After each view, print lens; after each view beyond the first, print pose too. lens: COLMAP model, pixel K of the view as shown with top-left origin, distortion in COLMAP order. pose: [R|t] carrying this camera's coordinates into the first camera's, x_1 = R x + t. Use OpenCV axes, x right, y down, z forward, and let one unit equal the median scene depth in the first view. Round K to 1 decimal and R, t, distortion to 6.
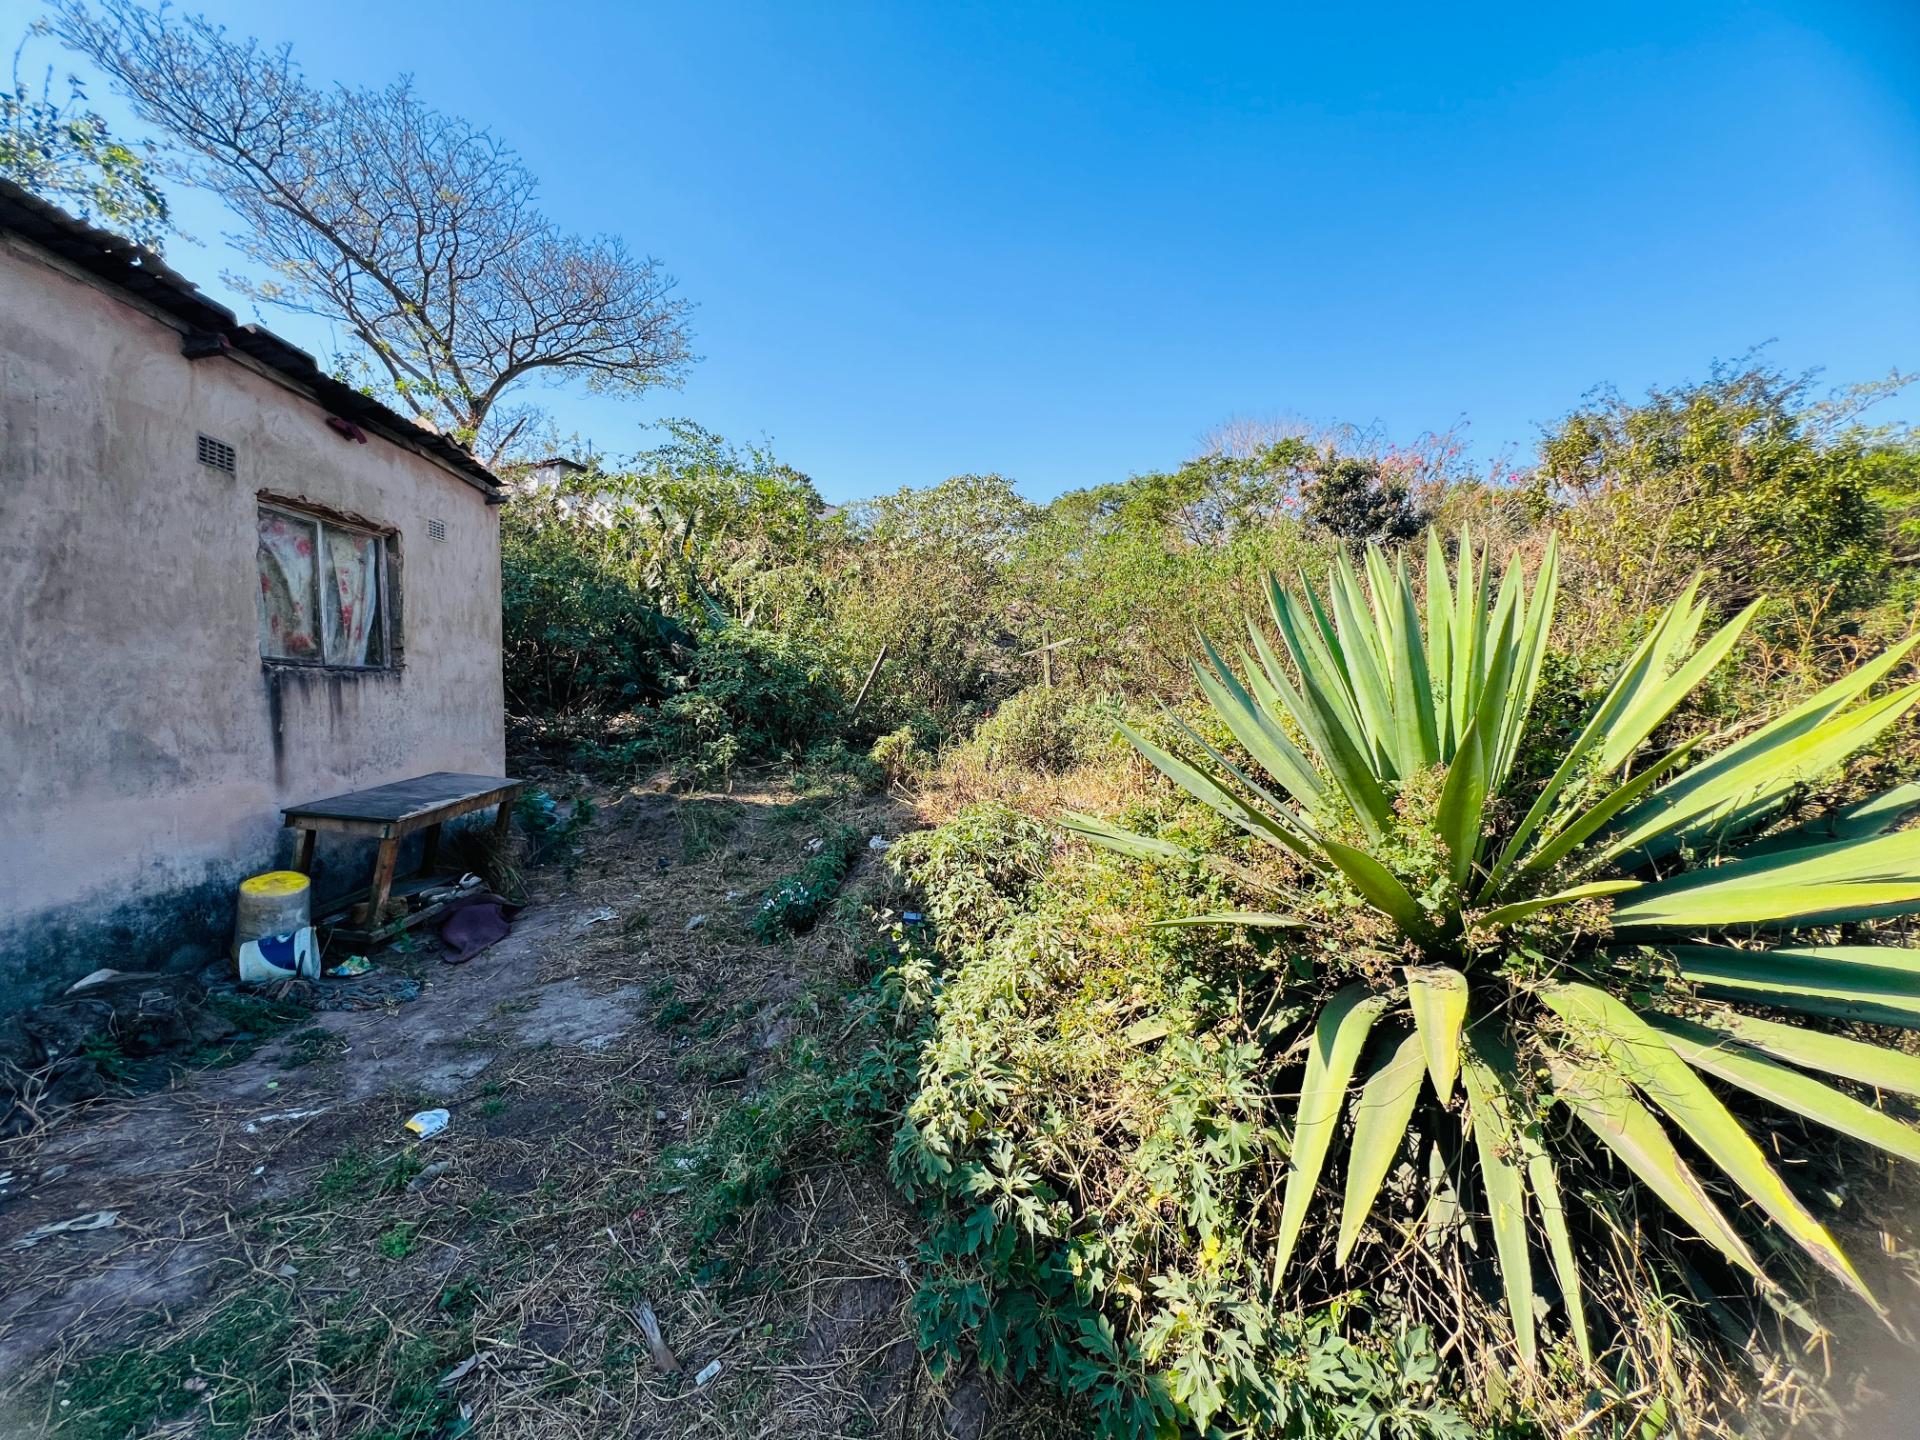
lens RADIAL K [[767.1, 0, 957.7], [0, 767.1, 717.8], [0, 0, 1]] dist [-0.004516, 0.000969]
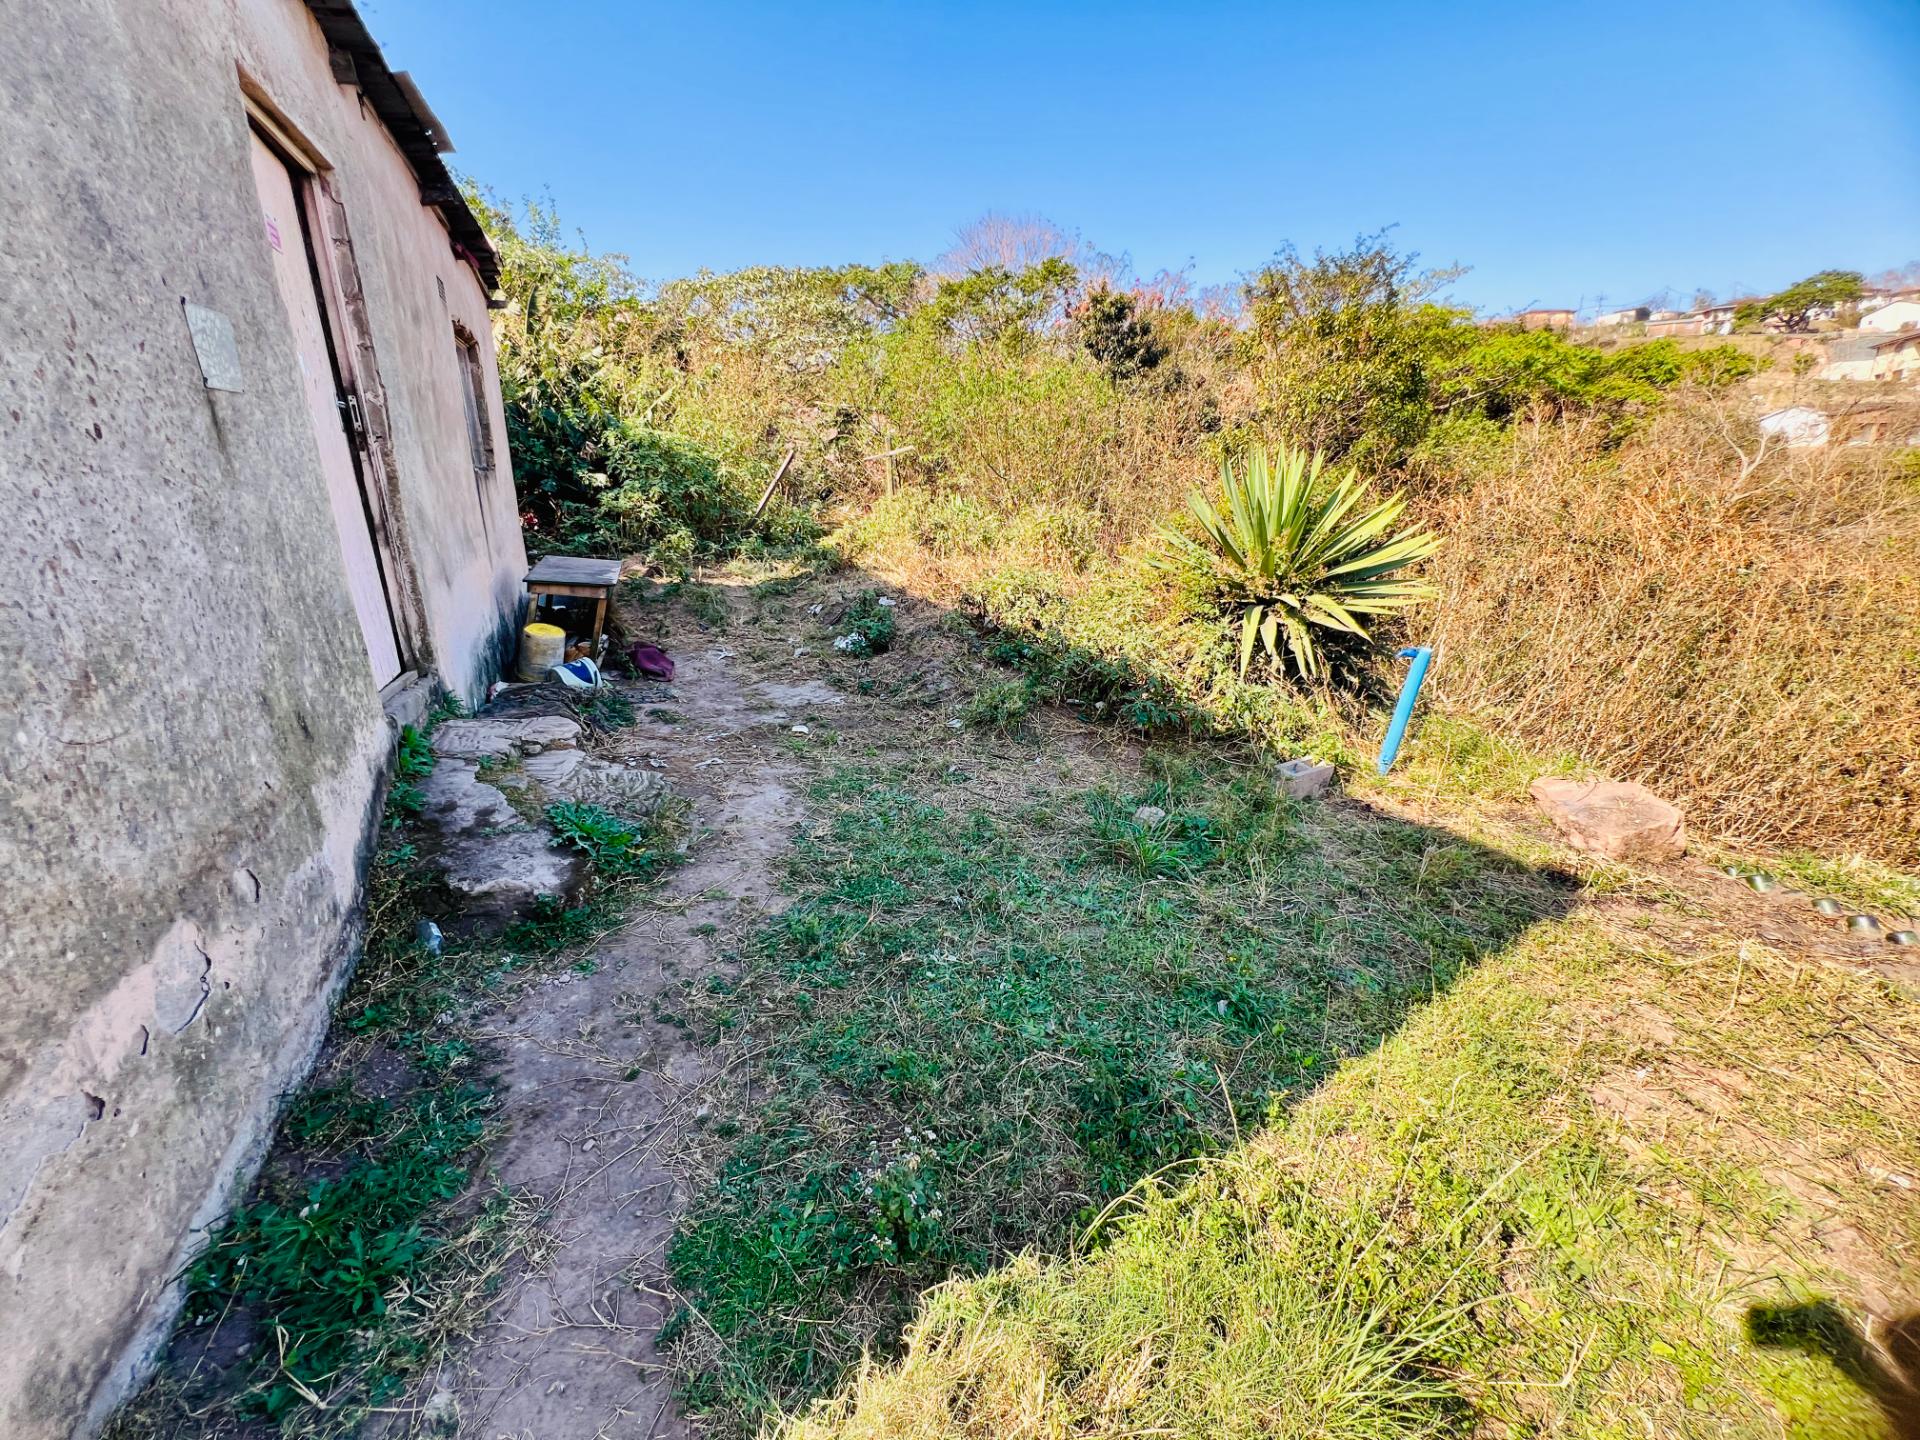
lens RADIAL K [[766.6, 0, 957.6], [0, 766.6, 717.7], [0, 0, 1]] dist [-0.003338, 0.000822]
pose [[0.937715, -0.081205, 0.337780, -0.256755], [-0.006715, 0.967879, 0.251326, 0.005190], [-0.347339, -0.237941, 0.907050, -0.227830]]
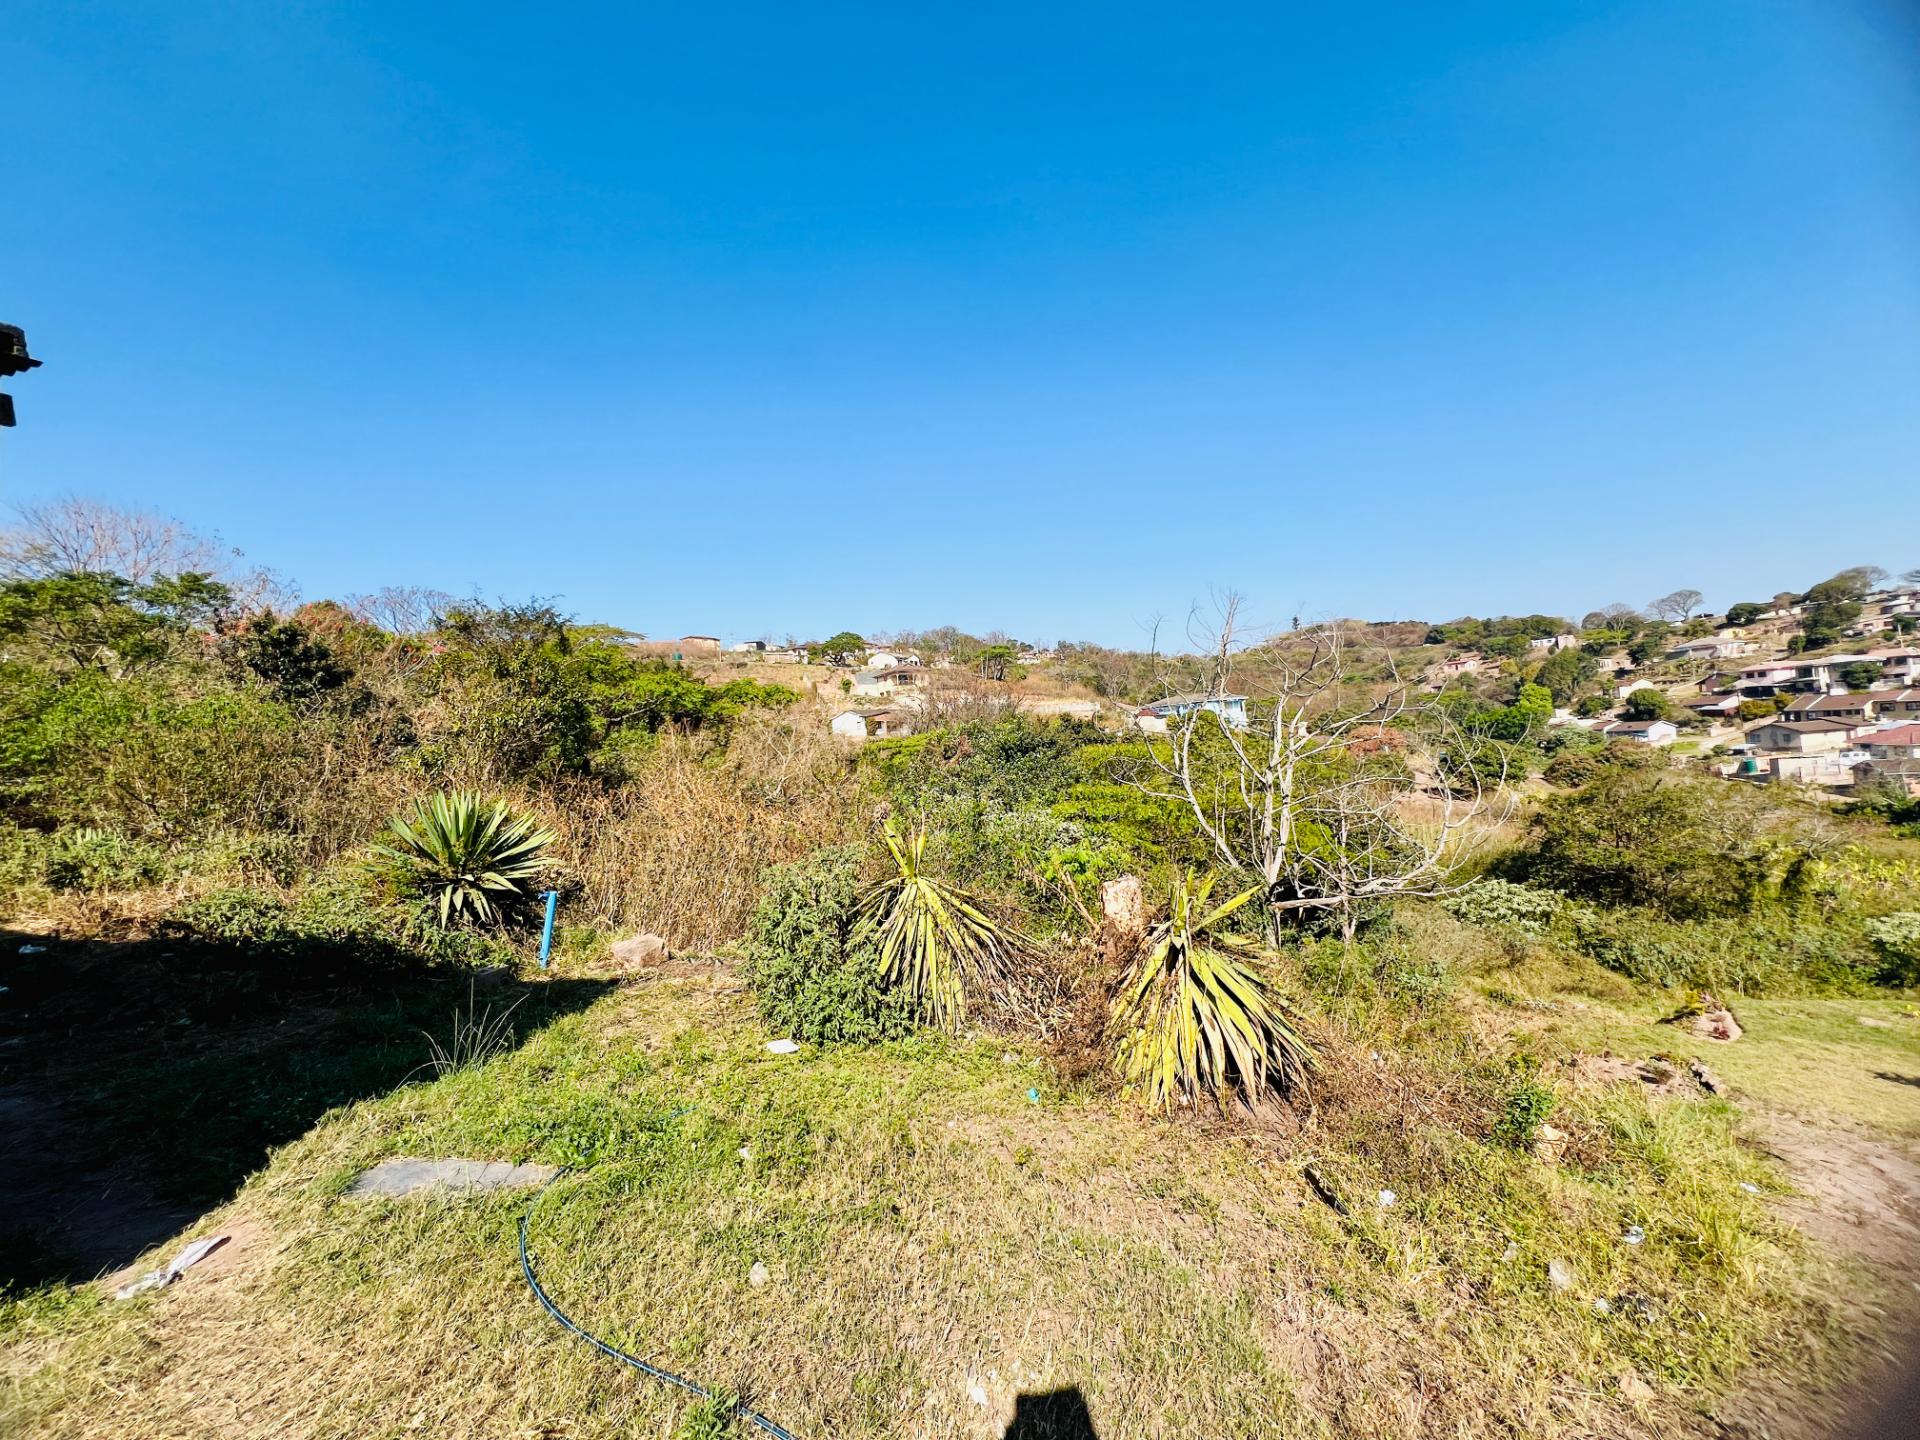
lens RADIAL K [[766.6, 0, 957.6], [0, 766.6, 717.7], [0, 0, 1]] dist [-0.003338, 0.000822]
pose [[0.293507, 0.049814, 0.954658, -0.510852], [0.074547, 0.994408, -0.074808, -0.015354], [-0.953046, 0.093124, 0.288152, -0.570599]]
